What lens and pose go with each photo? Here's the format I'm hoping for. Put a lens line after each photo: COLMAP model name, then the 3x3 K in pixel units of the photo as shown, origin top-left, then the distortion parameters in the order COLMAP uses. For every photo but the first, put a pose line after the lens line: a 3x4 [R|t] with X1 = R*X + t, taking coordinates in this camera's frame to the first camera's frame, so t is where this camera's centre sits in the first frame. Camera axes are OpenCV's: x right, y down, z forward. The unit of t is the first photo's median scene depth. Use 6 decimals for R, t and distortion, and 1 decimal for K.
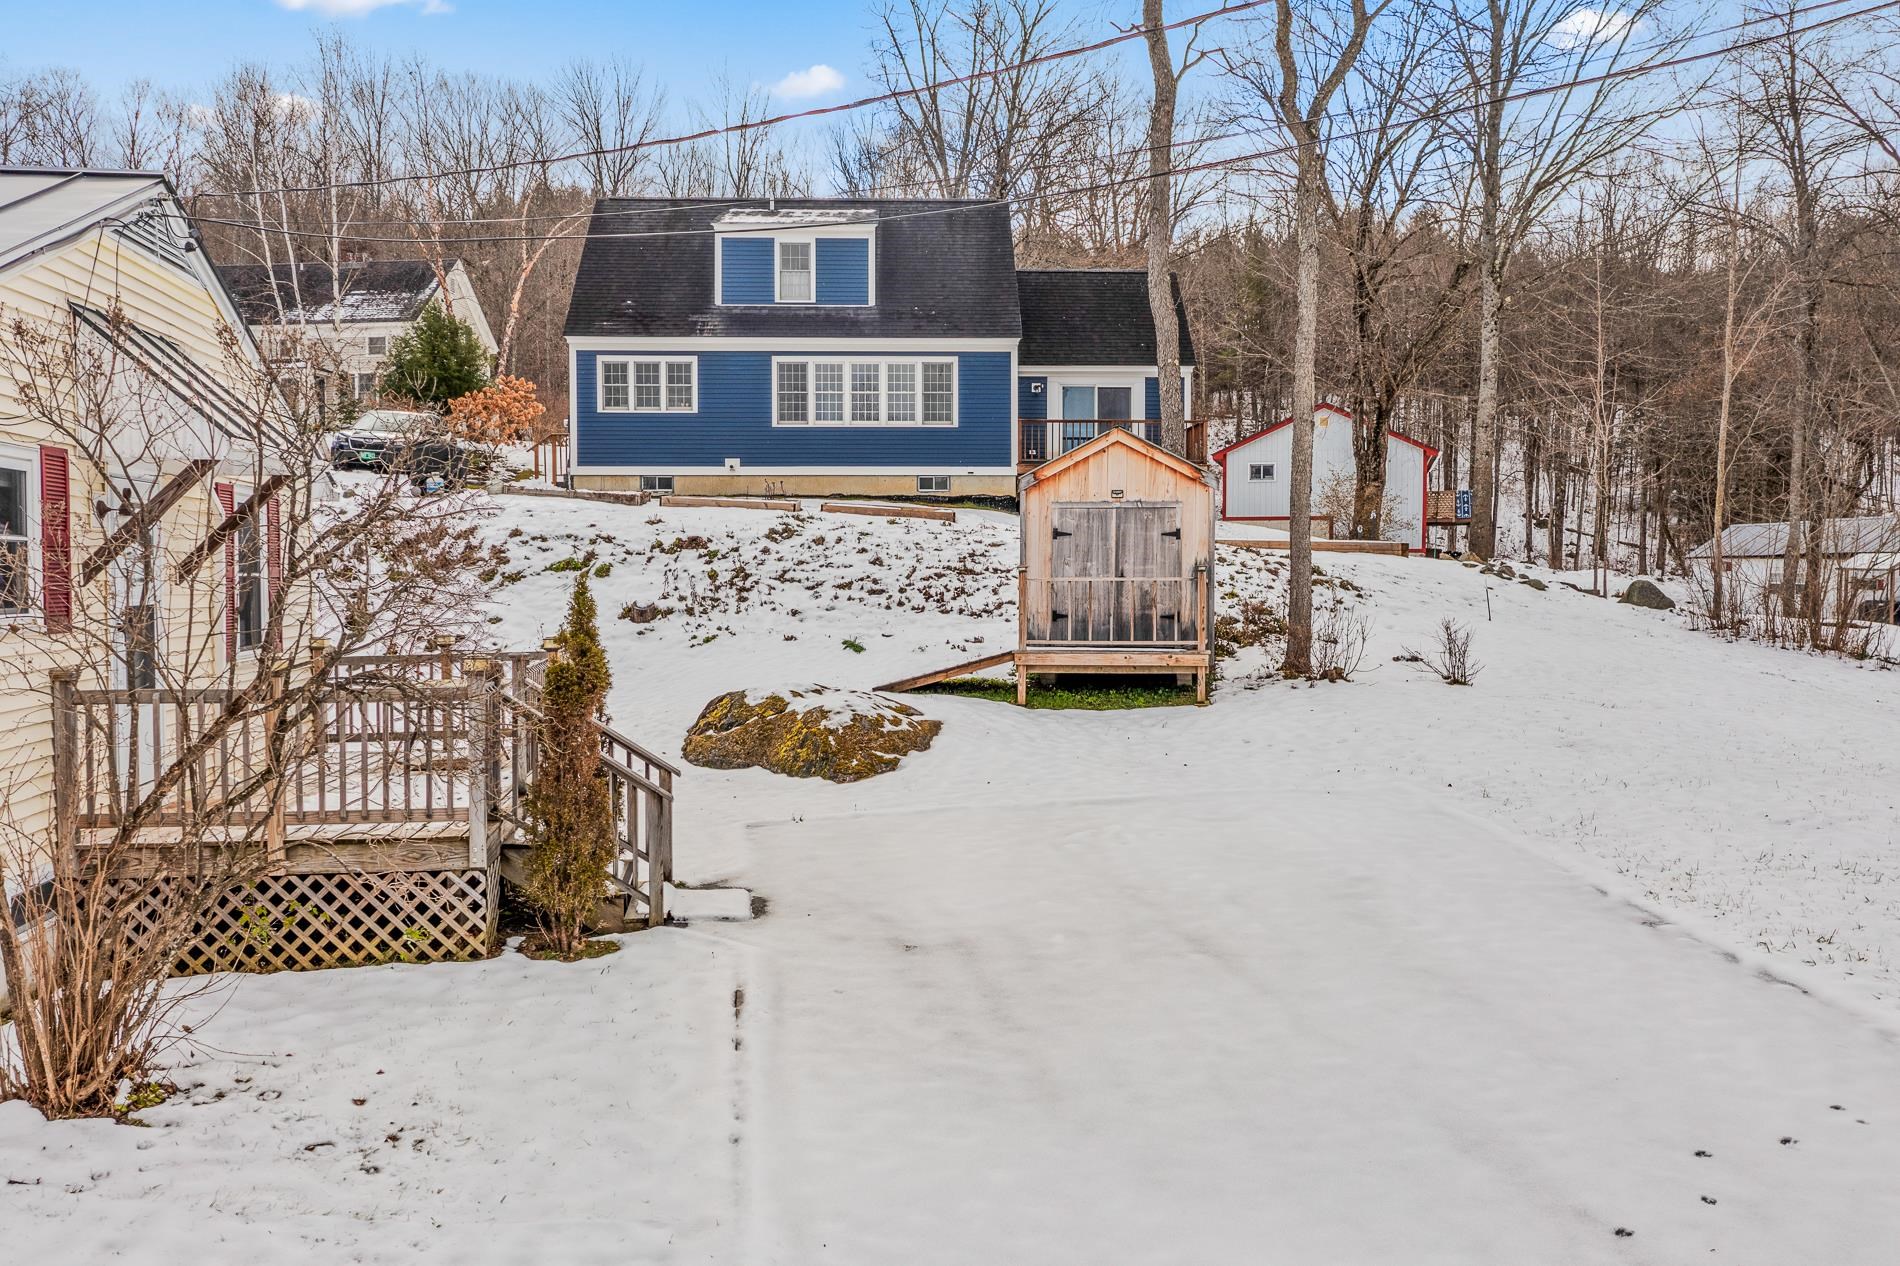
lens RADIAL K [[1502.8, 0, 943.7], [0, 1502.8, 638.4], [0, 0, 1]] dist [-0.004951, 0.003992]
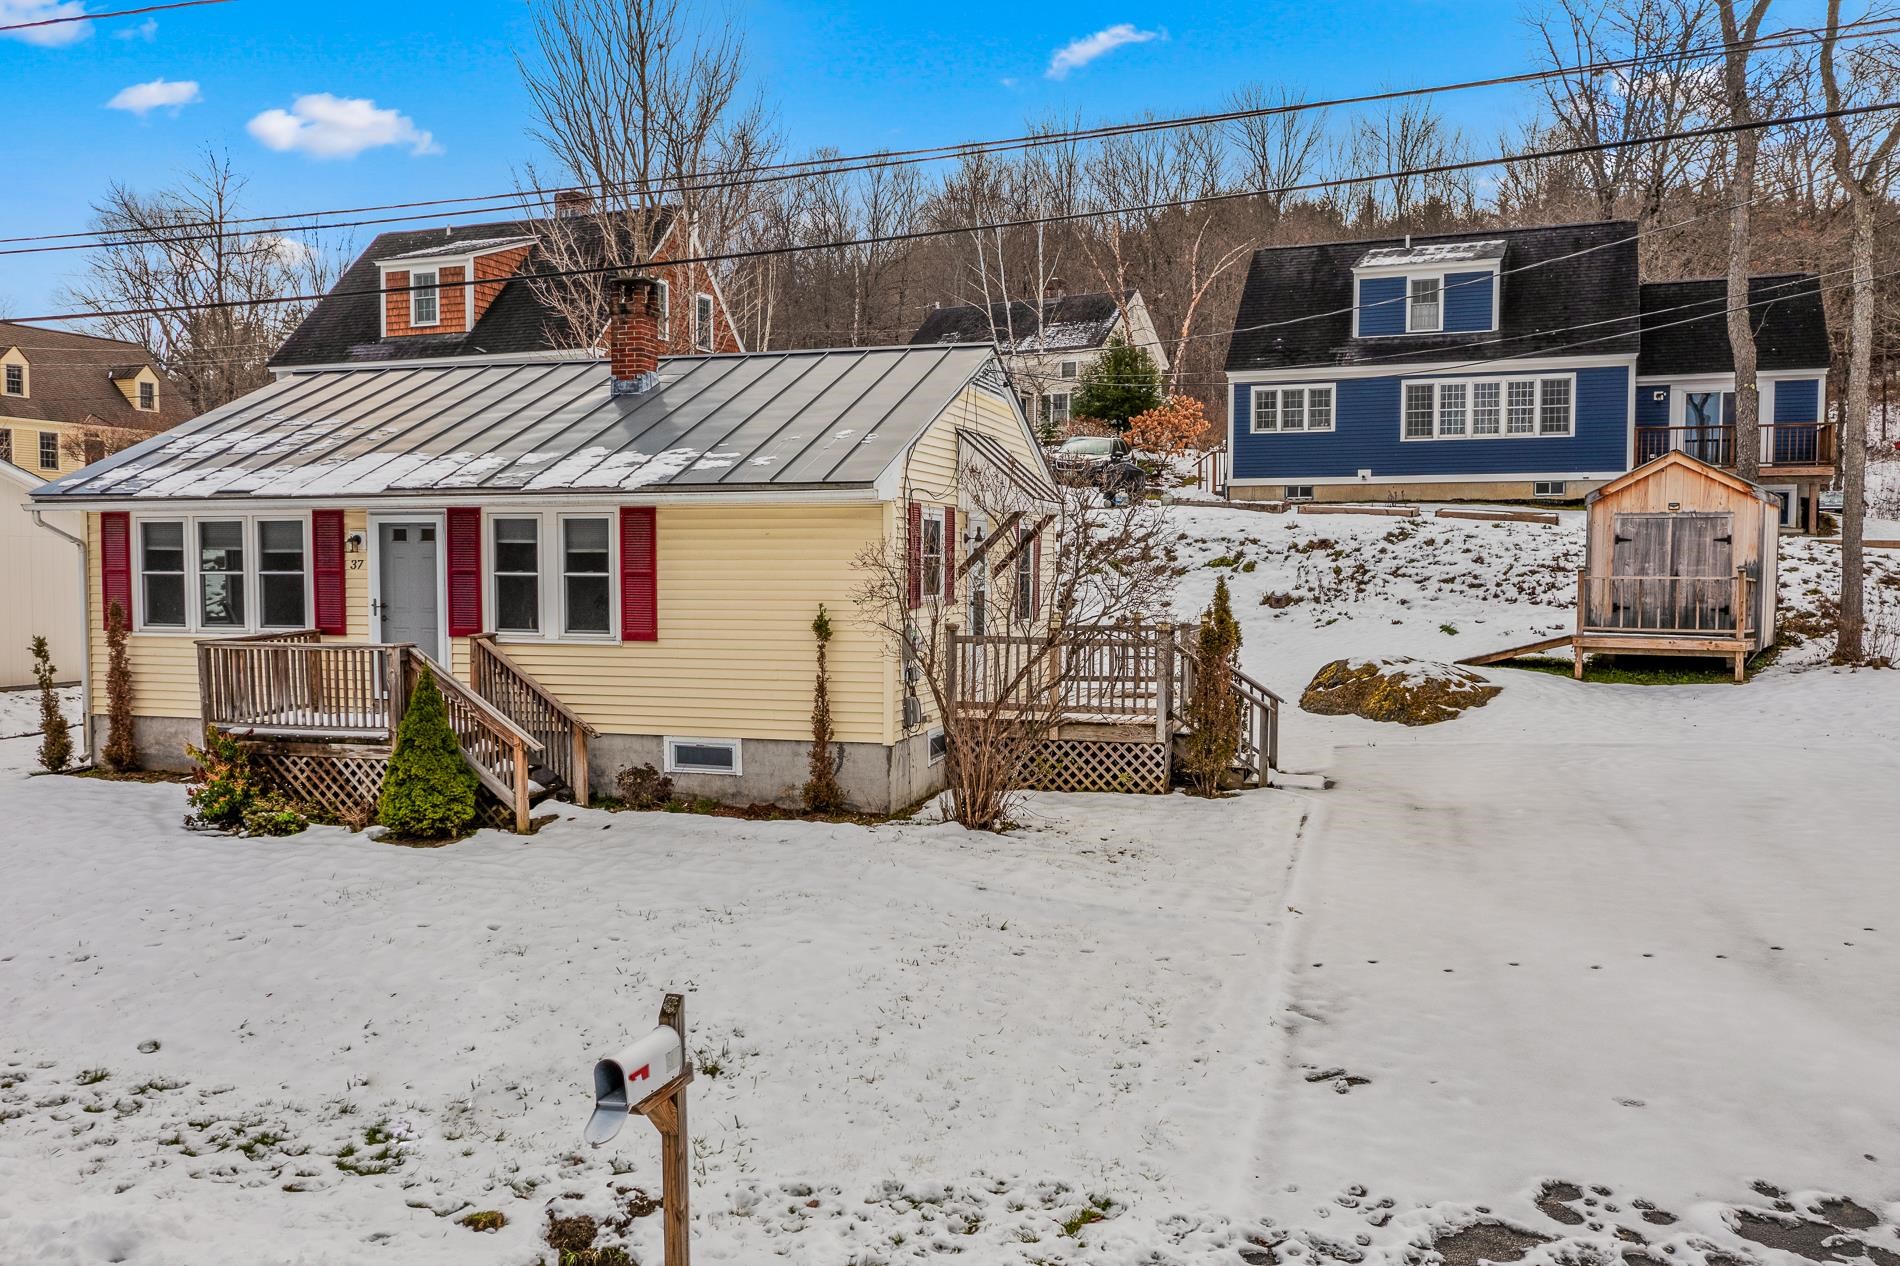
lens RADIAL K [[1502.8, 0, 943.7], [0, 1502.8, 638.4], [0, 0, 1]] dist [-0.004951, 0.003992]
pose [[0.908154, 0.024648, -0.417911, 0.071472], [-0.021630, 0.999695, 0.011958, 0.005848], [0.418078, -0.001820, 0.908409, -0.262558]]
